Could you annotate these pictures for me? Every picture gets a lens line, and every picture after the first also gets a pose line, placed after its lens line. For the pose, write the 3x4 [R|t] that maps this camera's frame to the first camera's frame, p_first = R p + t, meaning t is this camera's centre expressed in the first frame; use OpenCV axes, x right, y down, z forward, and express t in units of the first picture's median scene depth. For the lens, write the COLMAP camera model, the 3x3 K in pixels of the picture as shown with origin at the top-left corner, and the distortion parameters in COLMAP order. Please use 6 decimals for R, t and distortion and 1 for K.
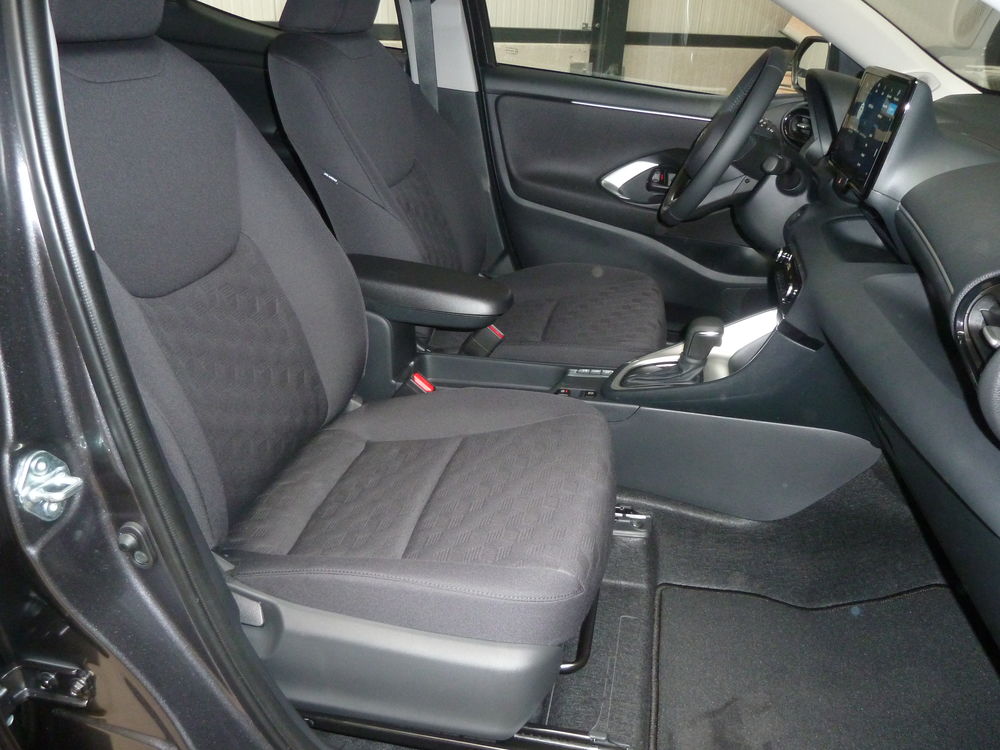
lens RADIAL K [[756.7, 0, 500.2], [0, 756.7, 358.8], [0, 0, 1]] dist [-0.020780, -0.004475]
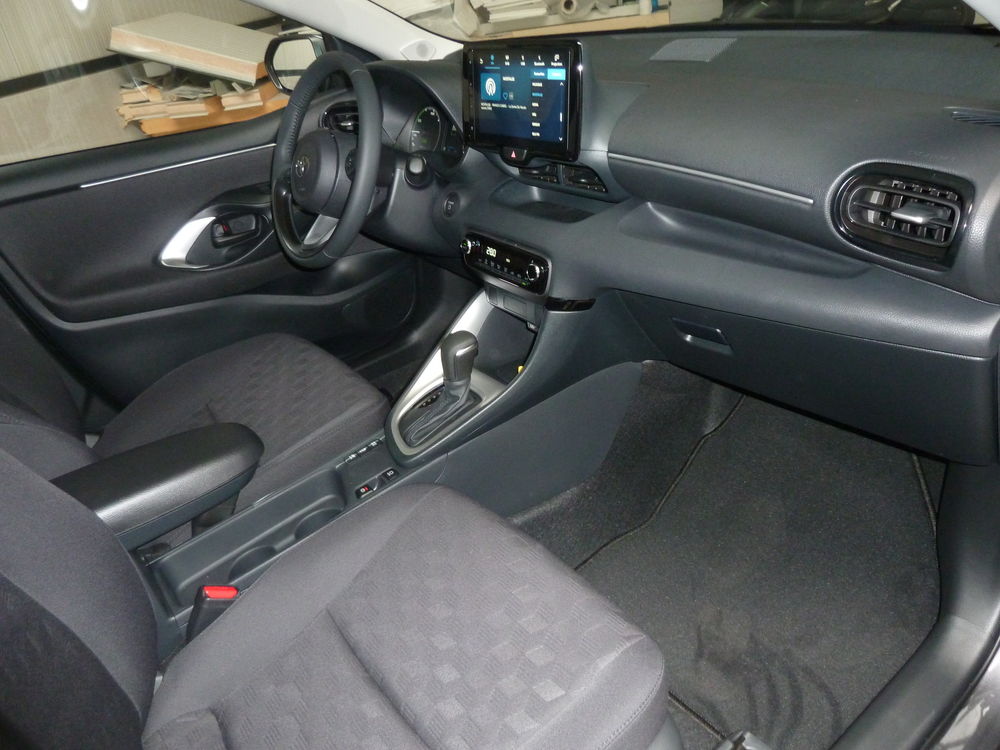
lens RADIAL K [[756.7, 0, 500.2], [0, 756.7, 358.8], [0, 0, 1]] dist [-0.020780, -0.004475]
pose [[0.626270, -0.482916, 0.612028, -0.191359], [0.481821, 0.856923, 0.183116, -0.118053], [-0.612890, 0.180208, 0.769344, 0.164000]]
